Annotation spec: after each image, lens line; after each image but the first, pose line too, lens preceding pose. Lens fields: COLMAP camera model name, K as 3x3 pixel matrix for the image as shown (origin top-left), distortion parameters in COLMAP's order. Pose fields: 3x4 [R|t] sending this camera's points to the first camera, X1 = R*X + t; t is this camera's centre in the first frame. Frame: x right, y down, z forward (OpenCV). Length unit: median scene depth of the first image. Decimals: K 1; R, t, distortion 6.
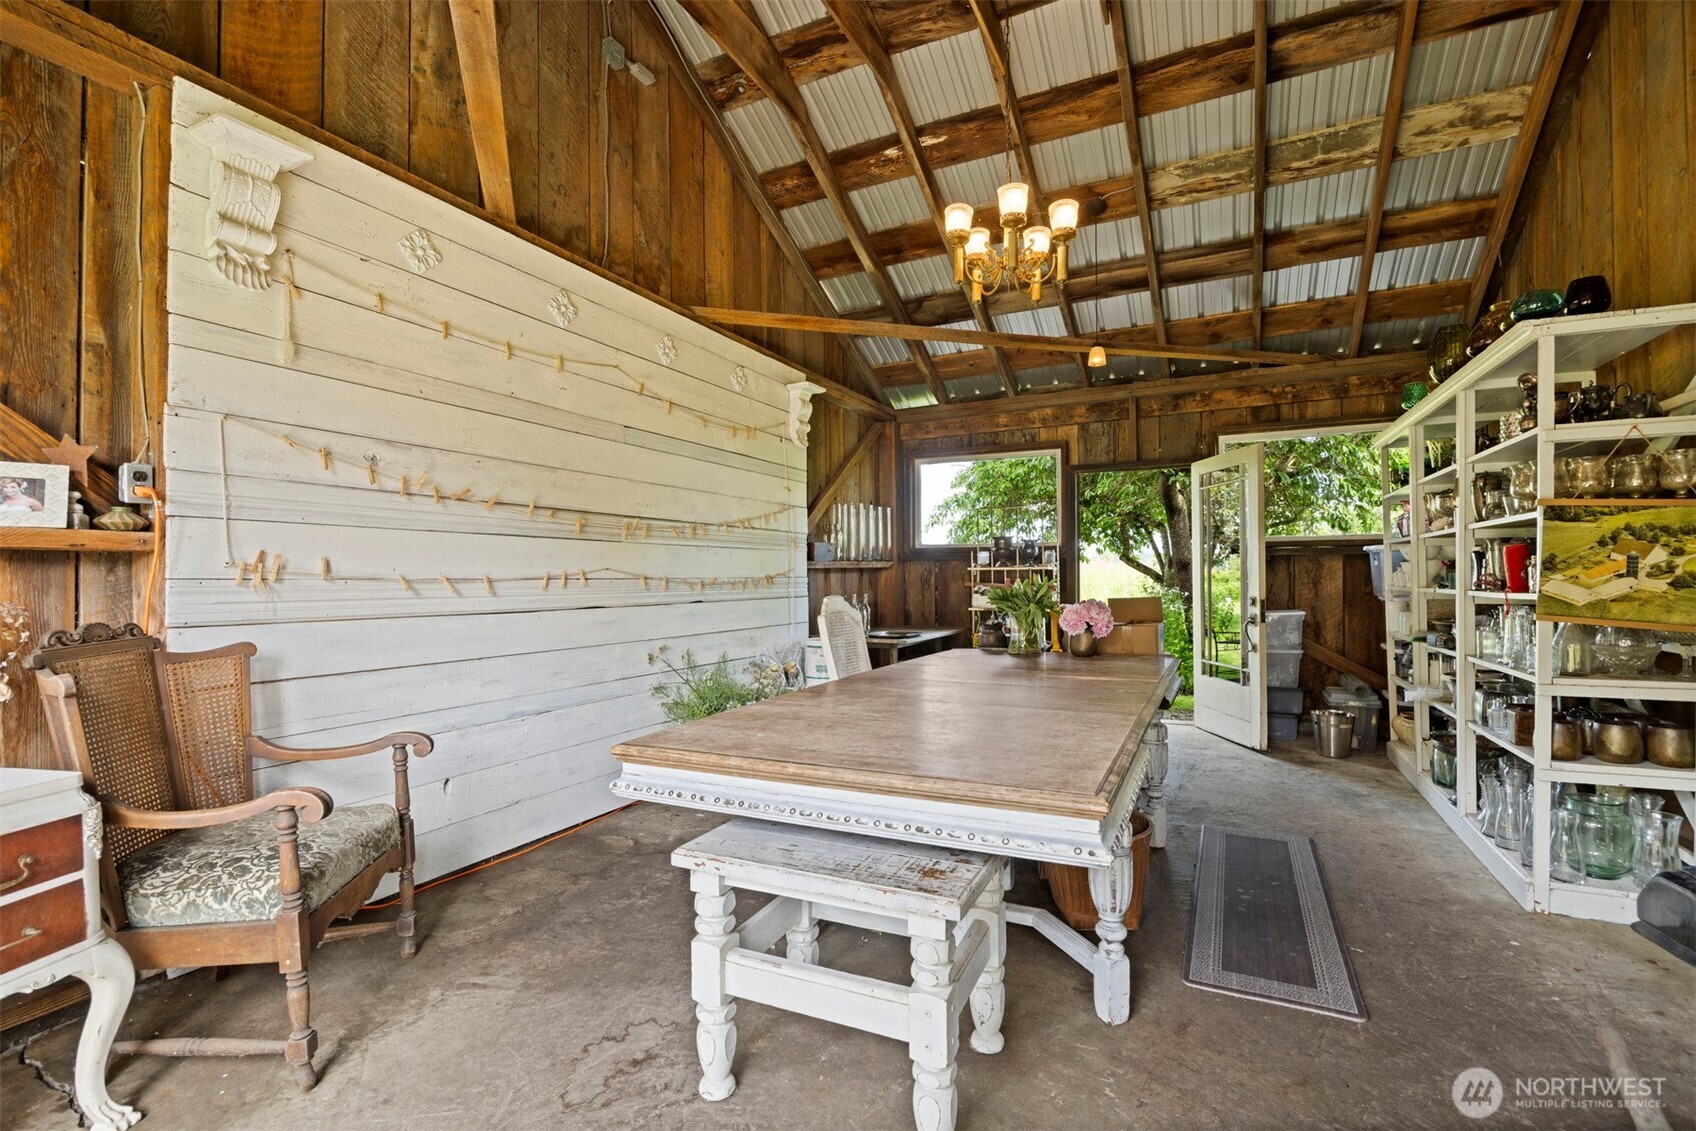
lens RADIAL K [[784.4, 0, 848.0], [0, 784.4, 565.5], [0, 0, 1]] dist [-0.001407, -0.000014]
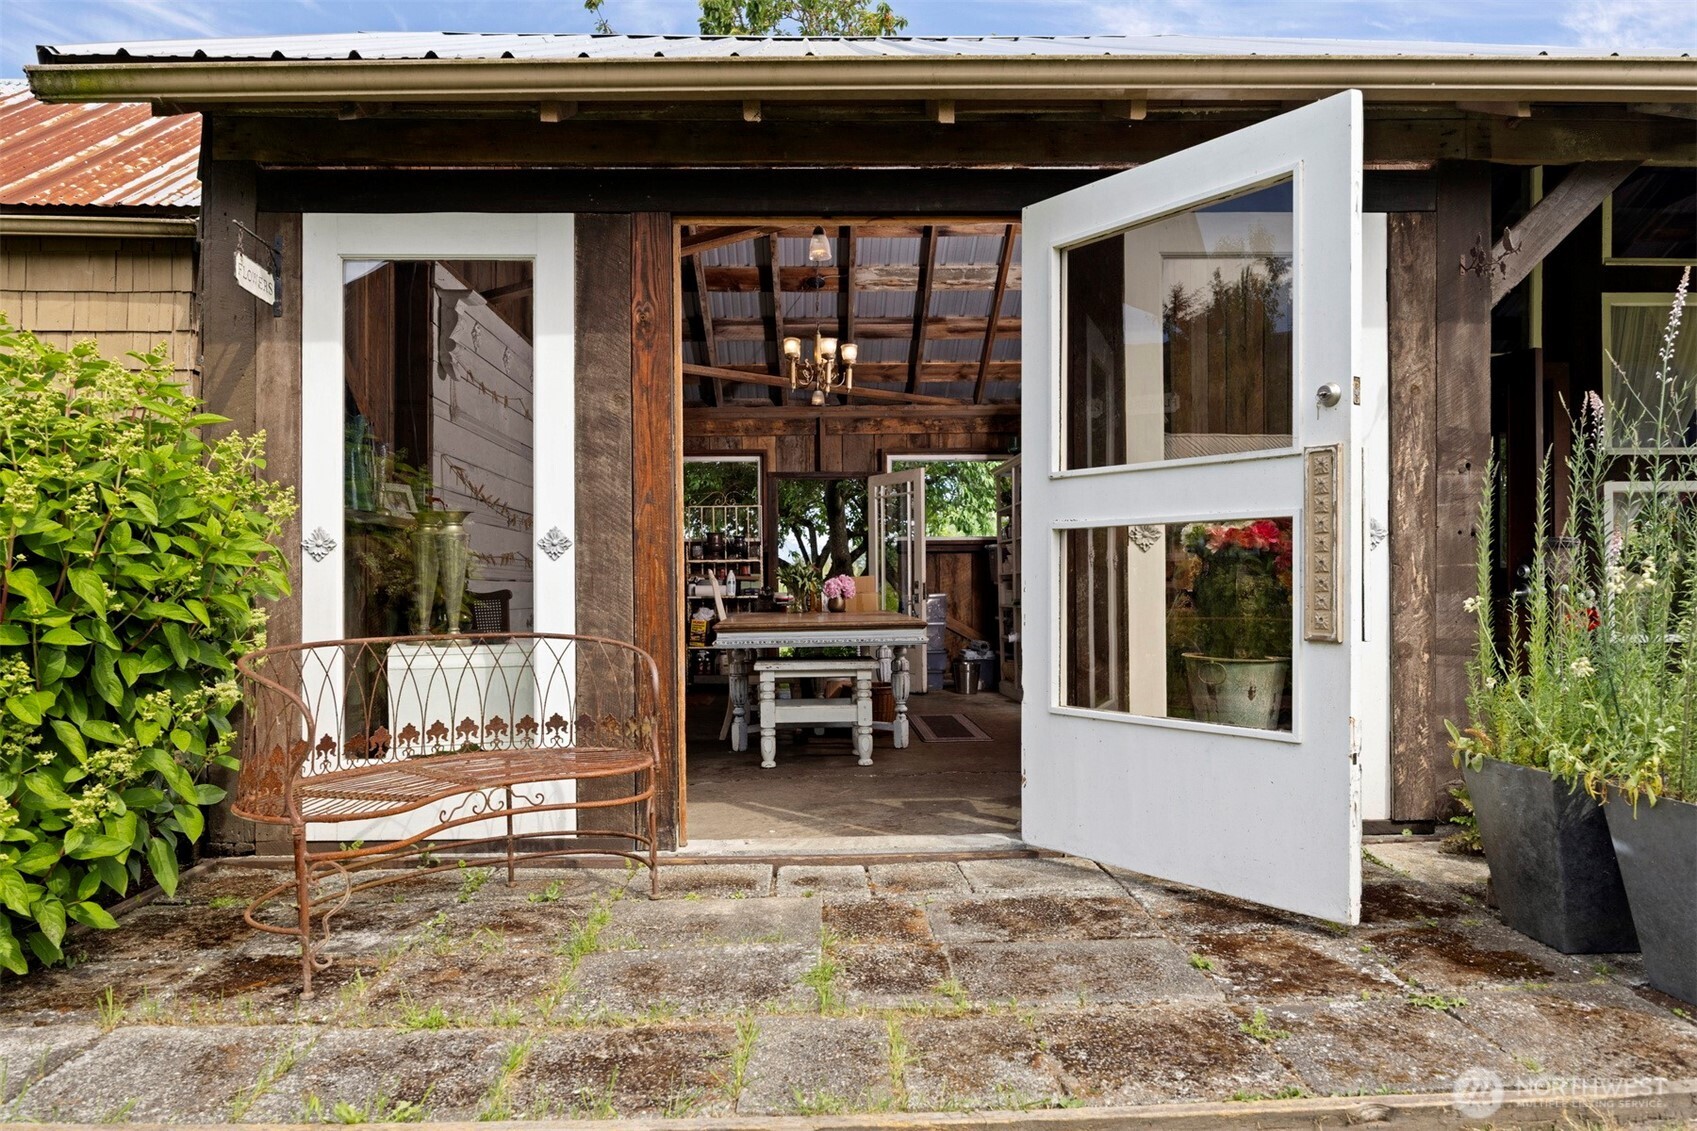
lens RADIAL K [[1179.0, 0, 848.5], [0, 1179.0, 565.5], [0, 0, 1]] dist [0.001302, 0.000056]
pose [[0.887311, 0.009367, 0.461076, -0.444365], [-0.006376, 0.999947, -0.008044, 0.025403], [-0.461127, 0.004197, 0.887324, -0.634096]]
